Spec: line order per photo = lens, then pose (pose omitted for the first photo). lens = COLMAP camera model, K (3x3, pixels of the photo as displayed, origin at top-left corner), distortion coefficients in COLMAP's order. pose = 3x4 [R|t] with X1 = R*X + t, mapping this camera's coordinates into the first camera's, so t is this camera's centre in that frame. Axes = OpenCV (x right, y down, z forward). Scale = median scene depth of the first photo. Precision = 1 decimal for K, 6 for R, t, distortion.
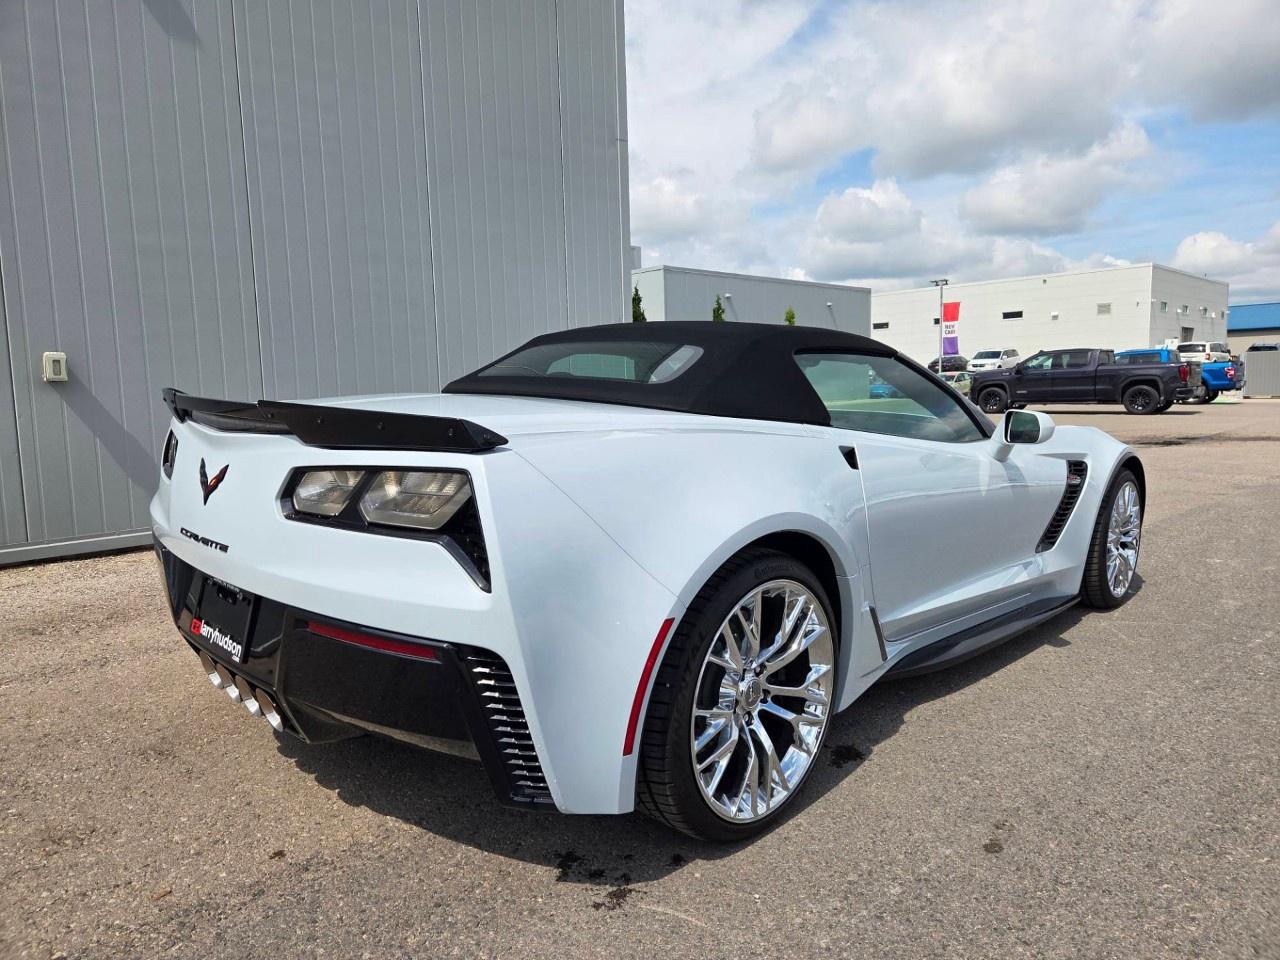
lens RADIAL K [[947.7, 0, 657.7], [0, 947.7, 481.1], [0, 0, 1]] dist [0.069327, -0.067726]
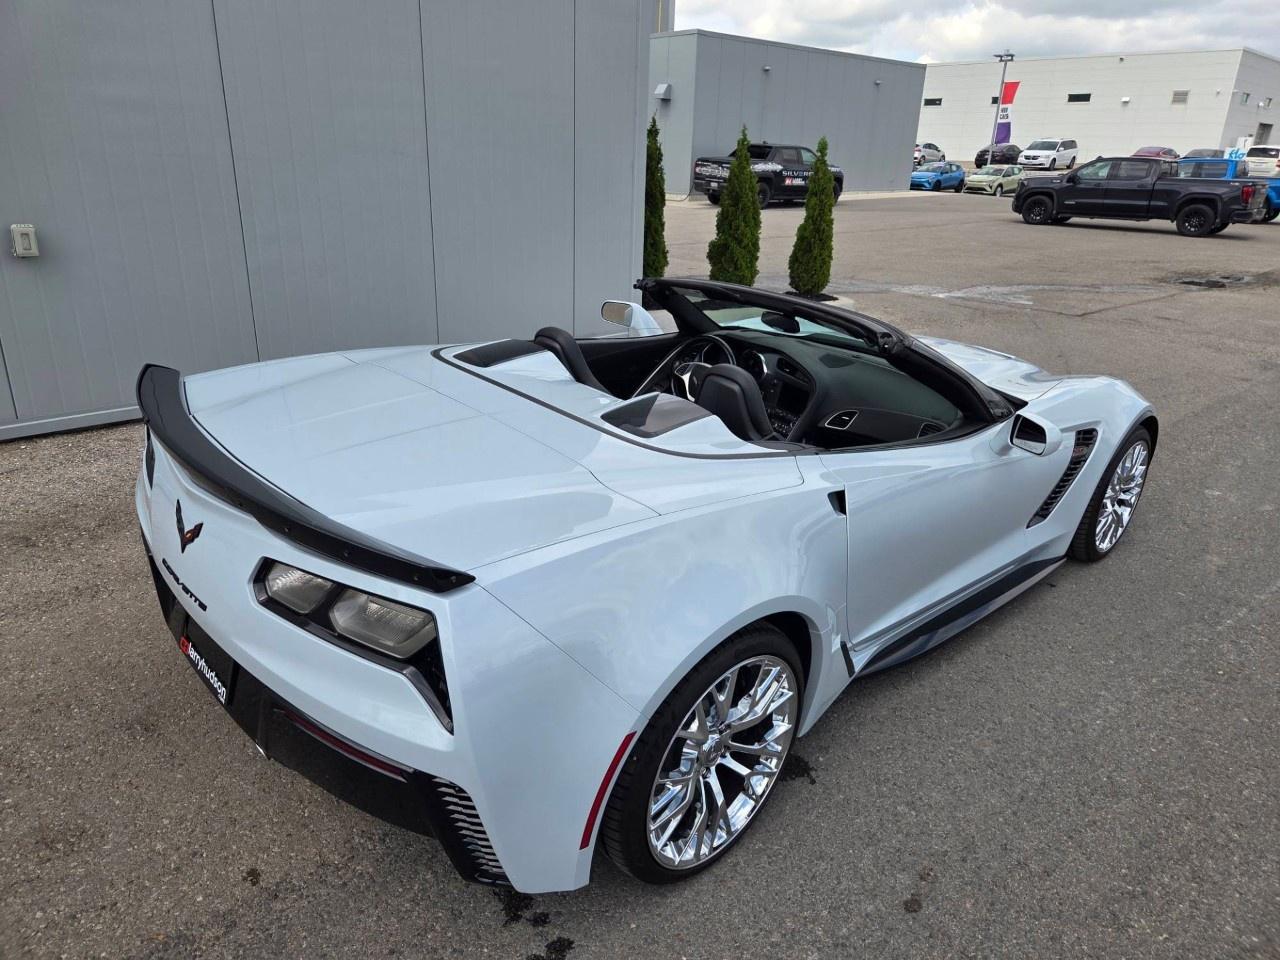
lens RADIAL K [[947.6, 0, 635.1], [0, 947.6, 469.4], [0, 0, 1]] dist [0.069773, -0.071668]
pose [[0.993213, 0.115795, -0.010903, -0.003864], [-0.108935, 0.959005, 0.261615, -0.320899], [0.040749, -0.258652, 0.965111, 0.073186]]
